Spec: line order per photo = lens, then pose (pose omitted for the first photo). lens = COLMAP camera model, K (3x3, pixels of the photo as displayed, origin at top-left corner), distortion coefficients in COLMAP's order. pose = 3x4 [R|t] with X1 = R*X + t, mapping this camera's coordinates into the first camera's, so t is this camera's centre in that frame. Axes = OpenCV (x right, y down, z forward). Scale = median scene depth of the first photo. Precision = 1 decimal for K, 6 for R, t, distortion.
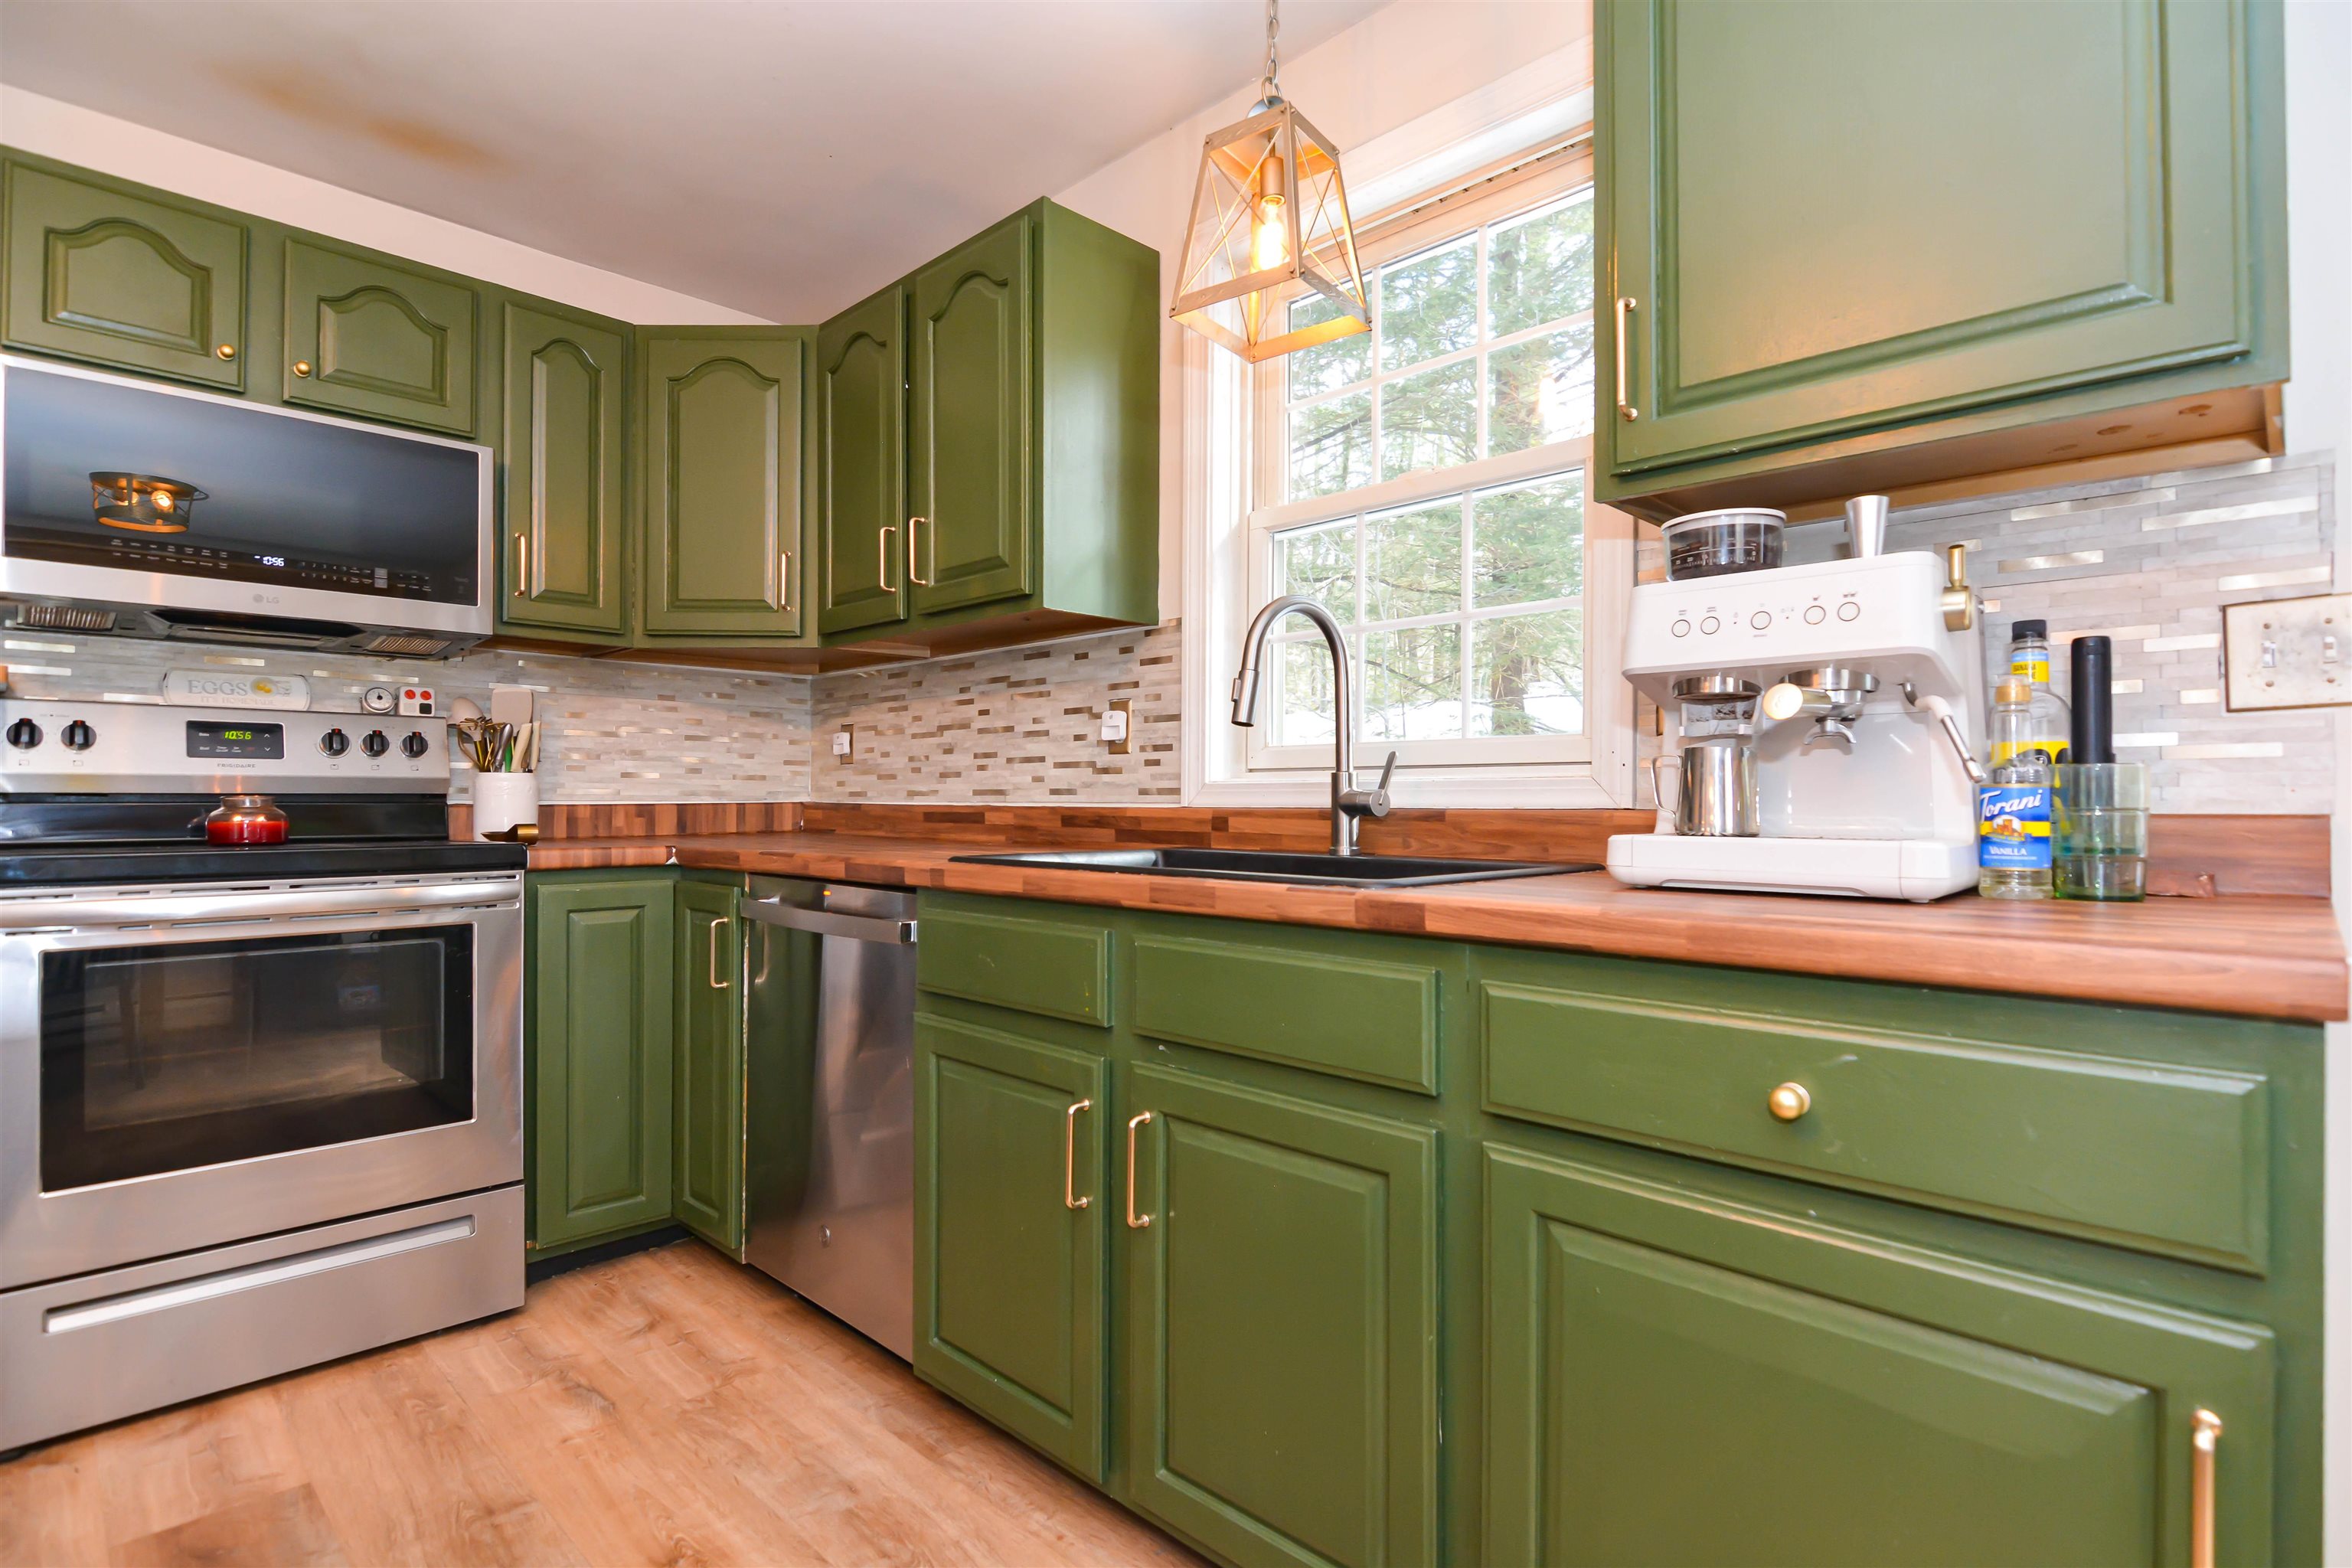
lens RADIAL K [[1155.8, 0, 1189.9], [0, 1155.8, 794.9], [0, 0, 1]] dist [-0.003272, -0.001899]
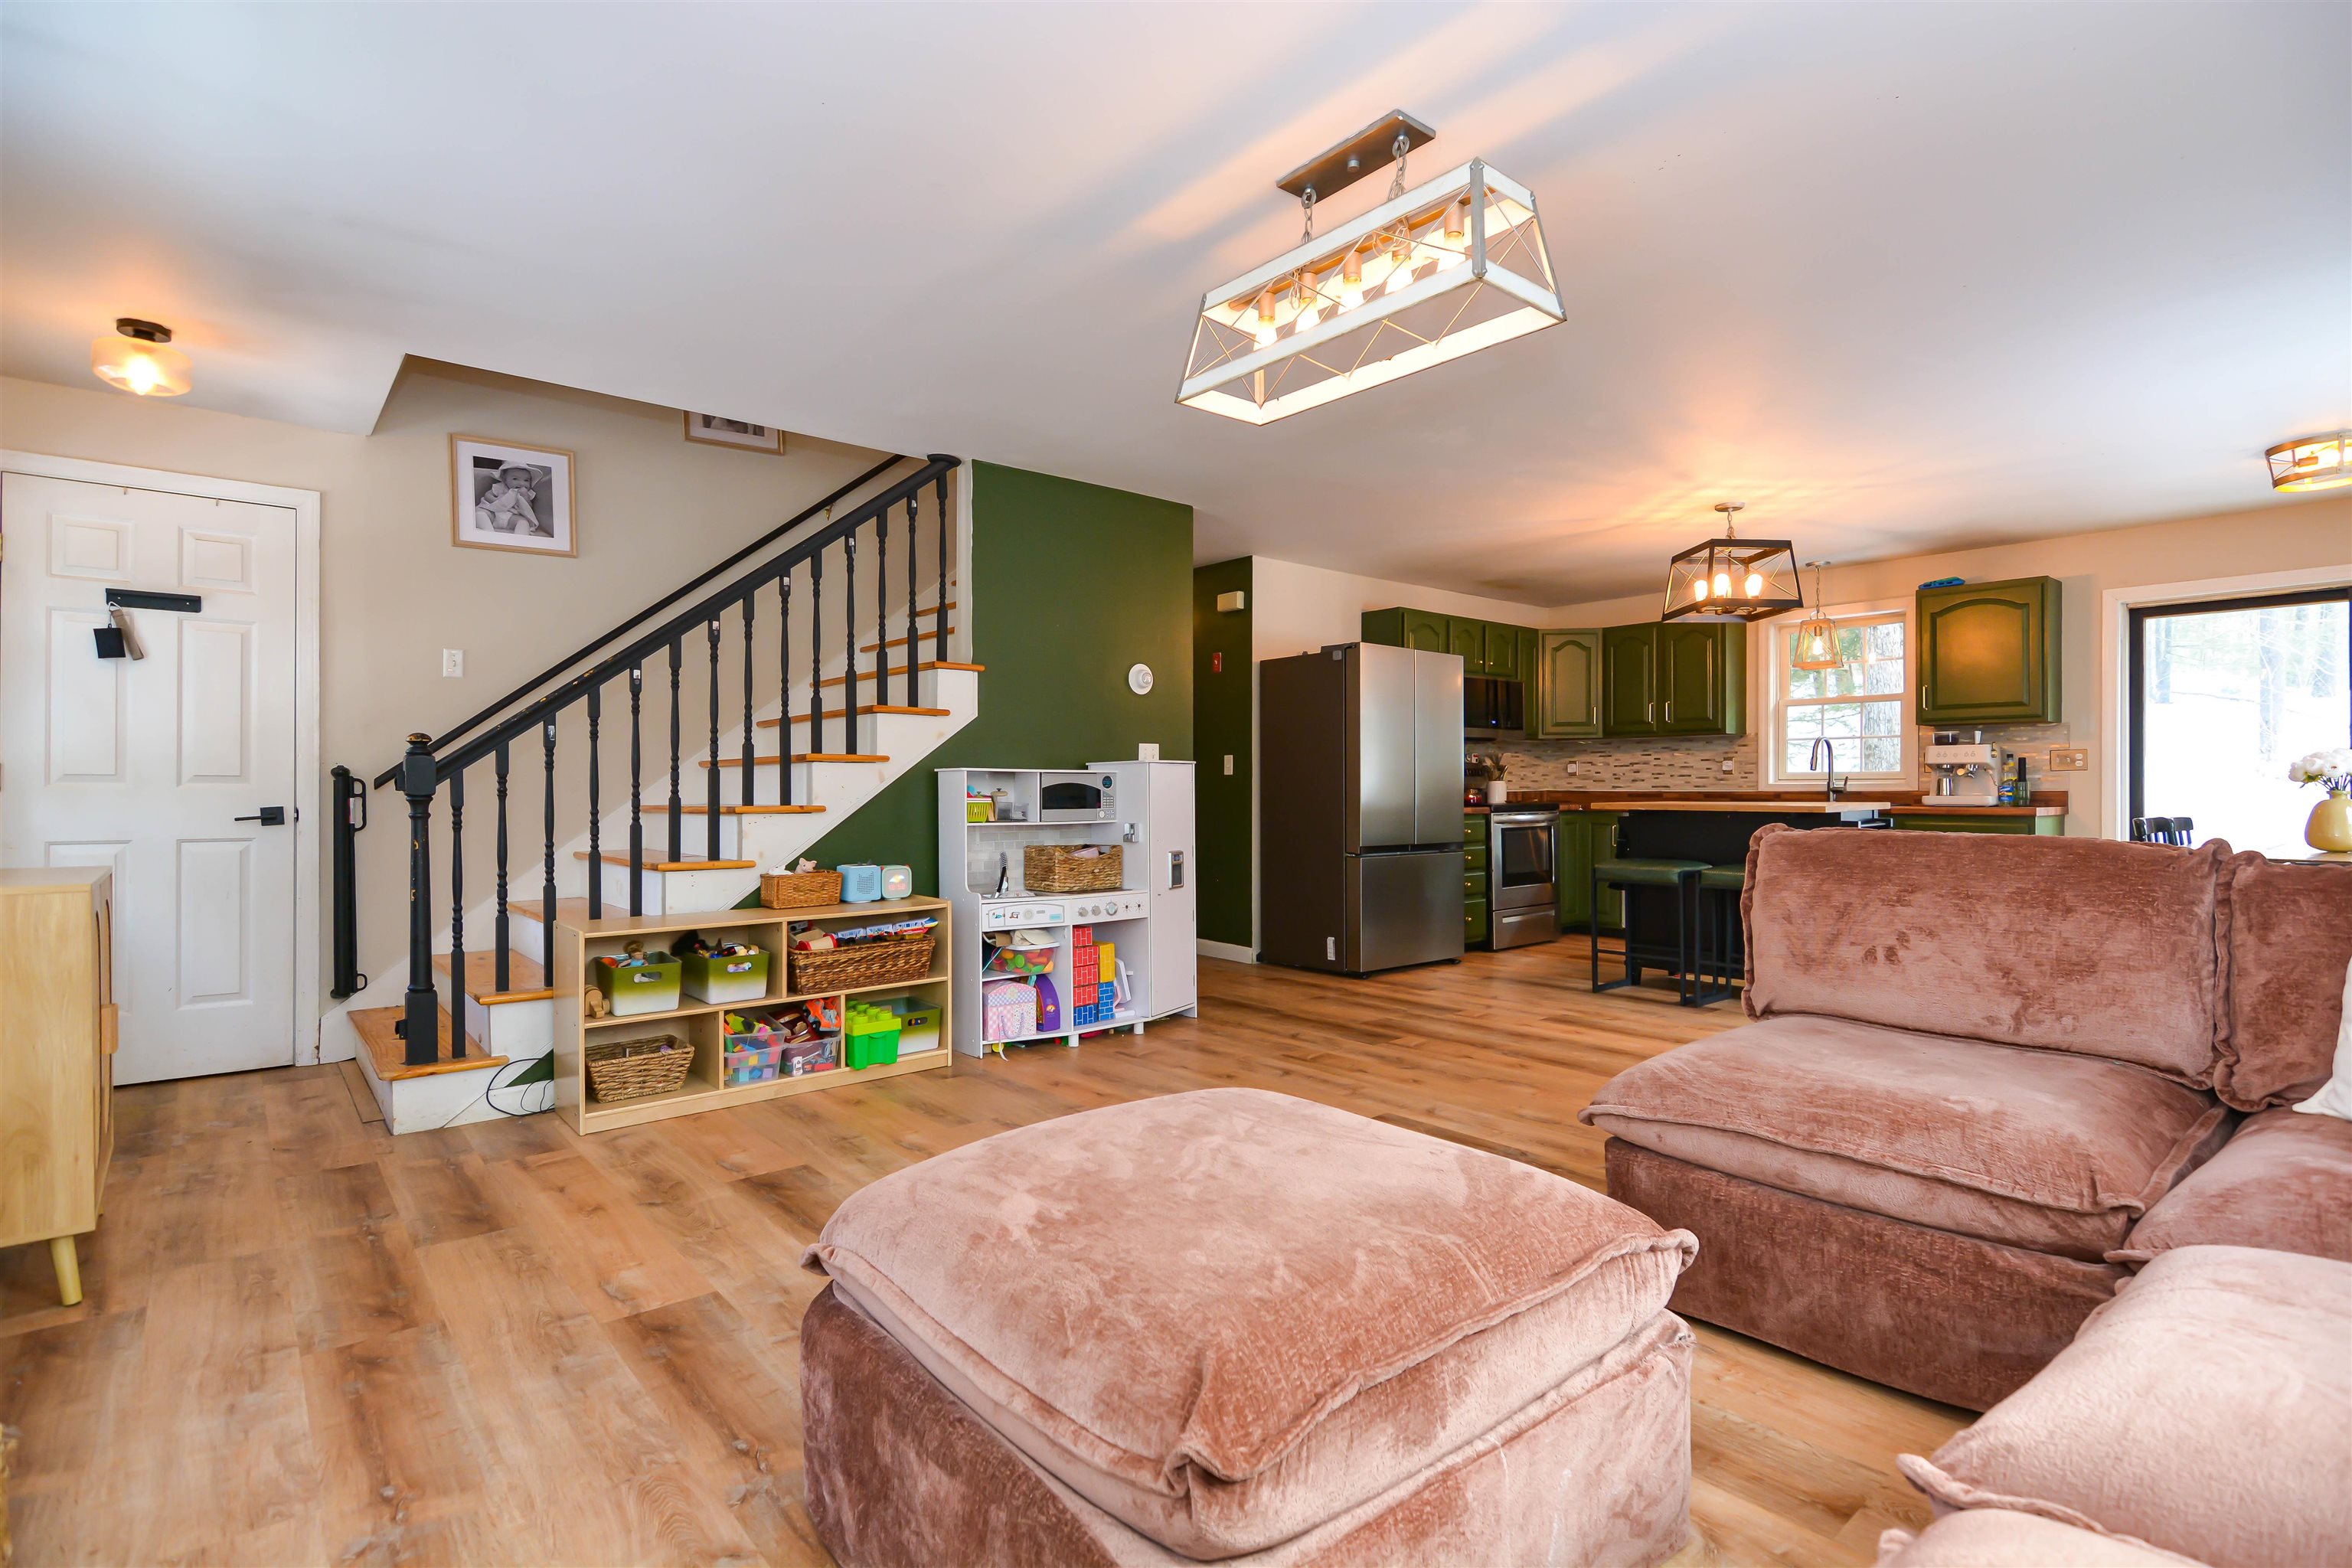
lens RADIAL K [[1140.1, 0, 1185.1], [0, 1140.1, 788.1], [0, 0, 1]] dist [0.009706, -0.010170]
pose [[0.995943, -0.006221, -0.089770, -1.430156], [0.006687, 0.999966, 0.004895, -0.026447], [0.089736, -0.005475, 0.995951, -2.539961]]
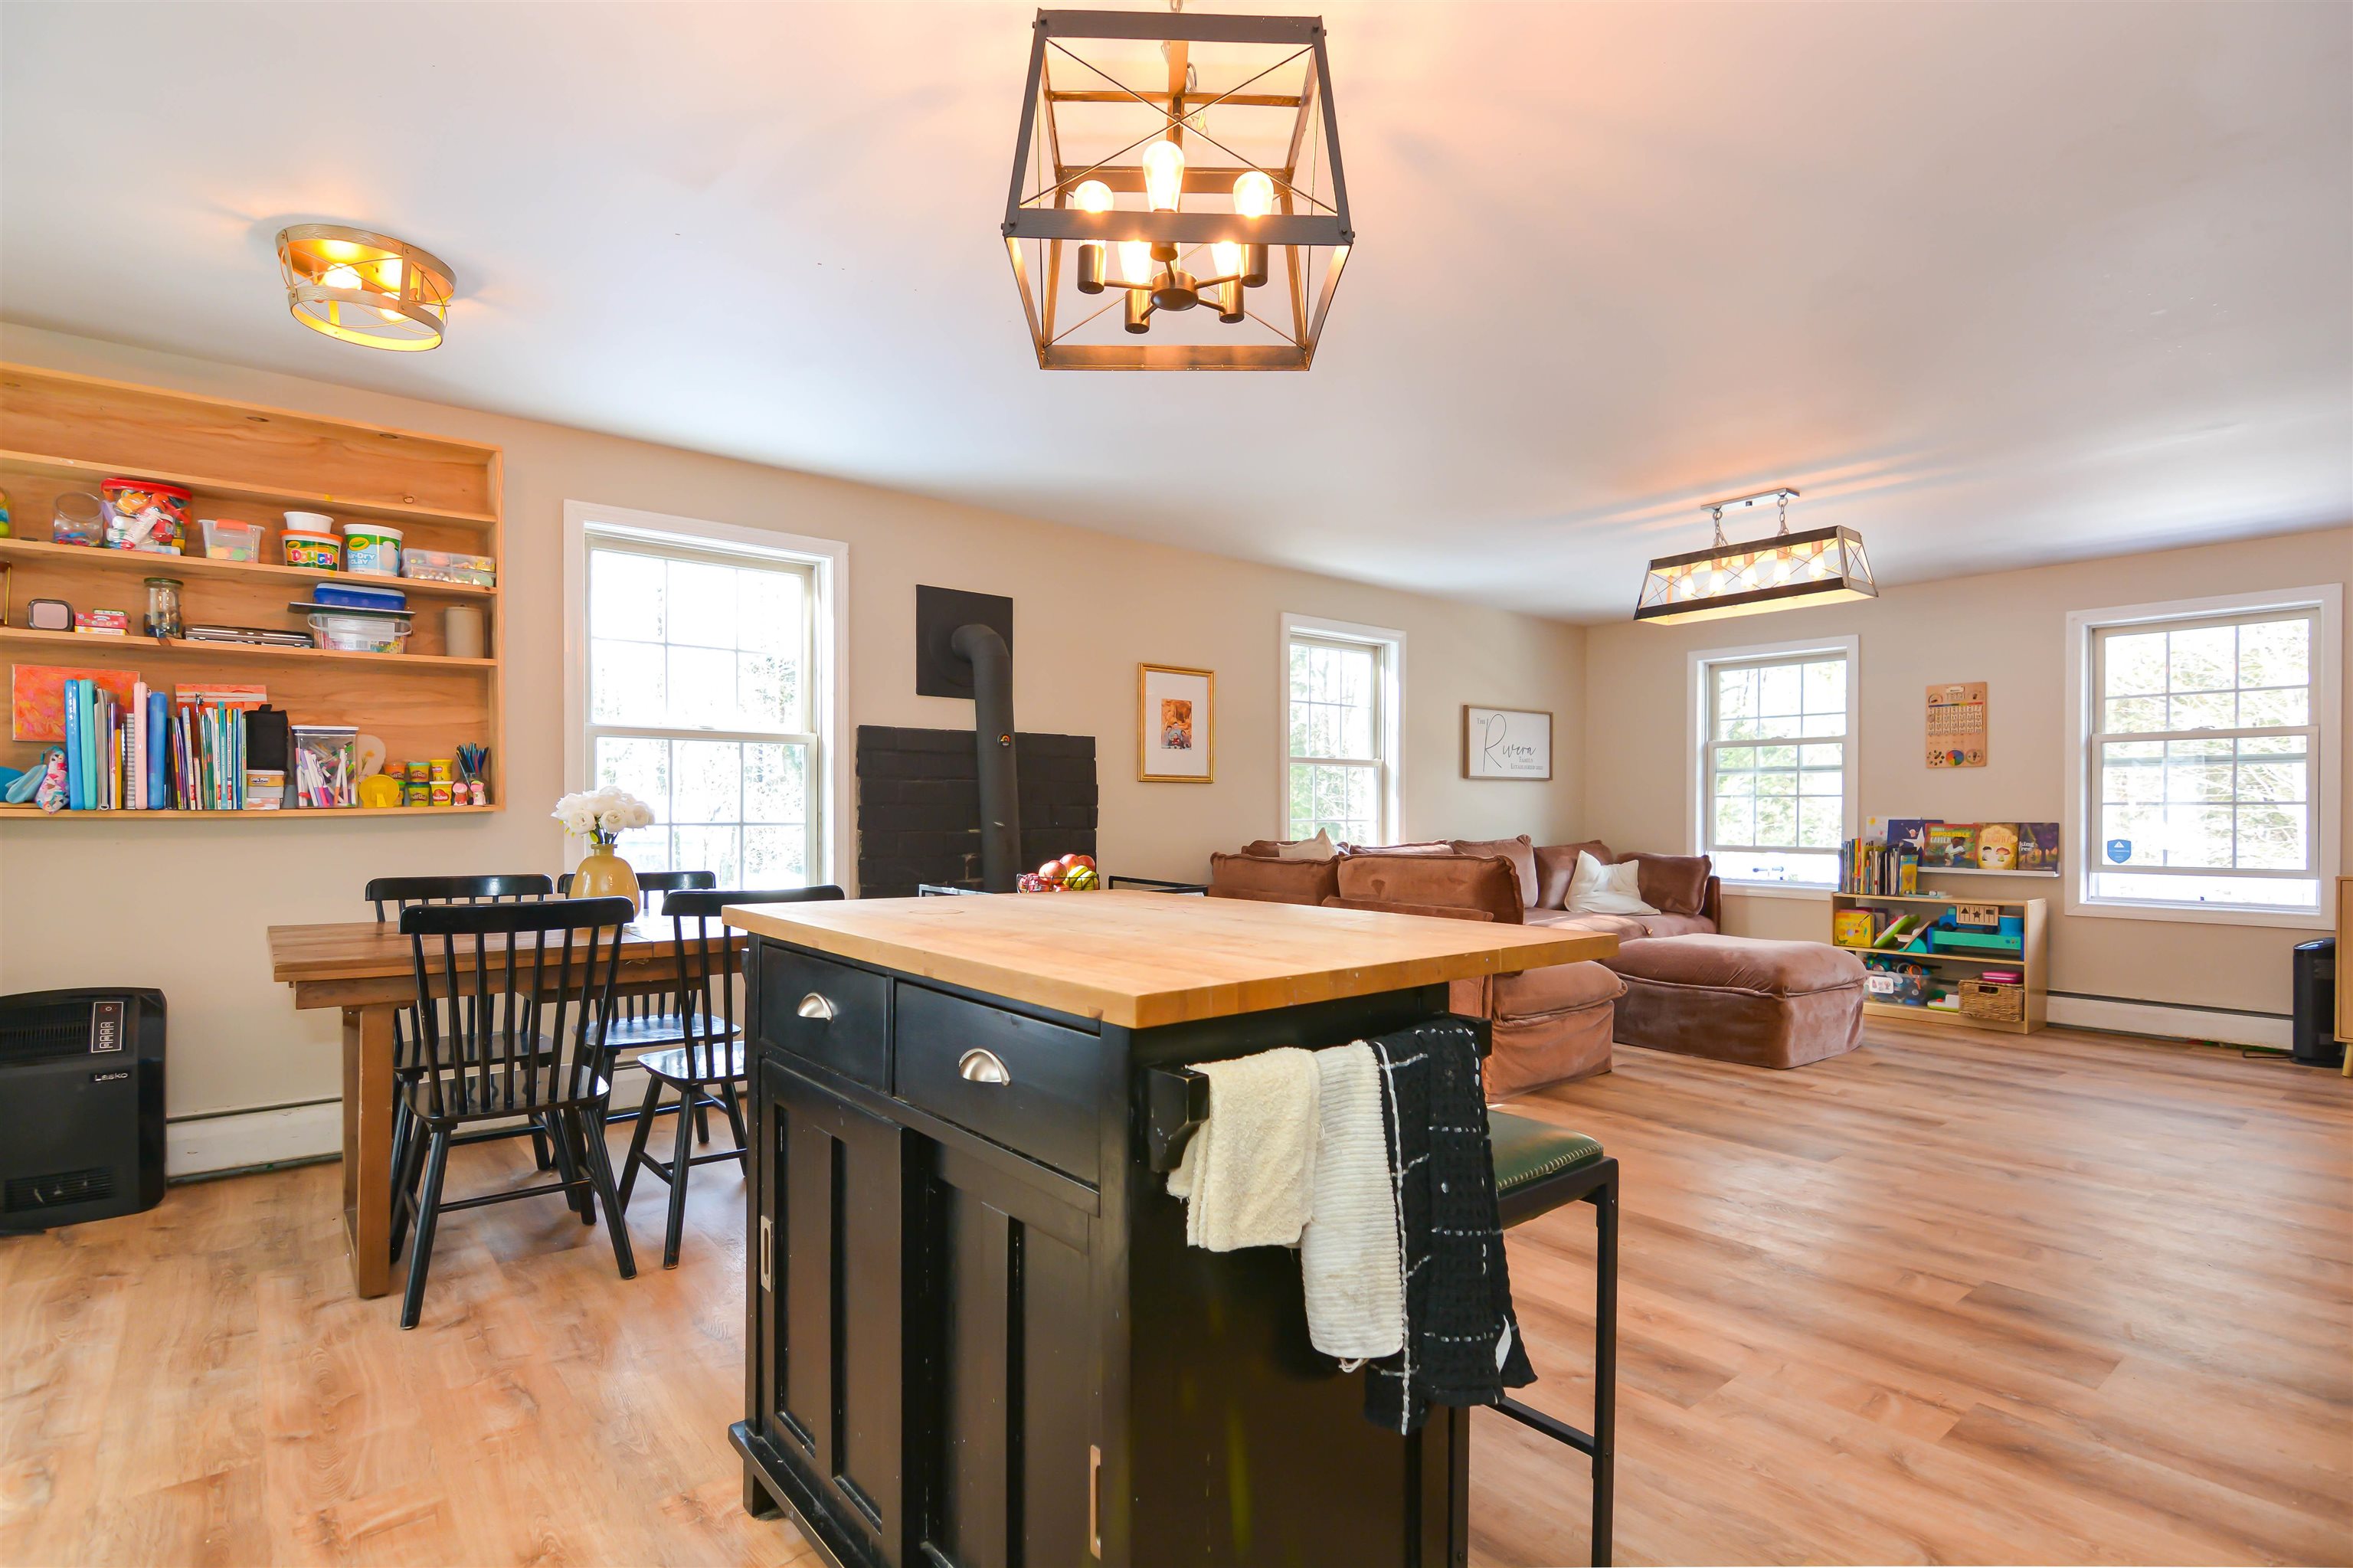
lens RADIAL K [[1156.3, 0, 1190.4], [0, 1156.3, 794.9], [0, 0, 1]] dist [-0.003272, -0.001899]
pose [[-0.994428, -0.006348, 0.105227, -0.545615], [-0.008265, 0.999807, -0.017795, -0.040402], [-0.105094, -0.018565, -0.994289, 0.914735]]
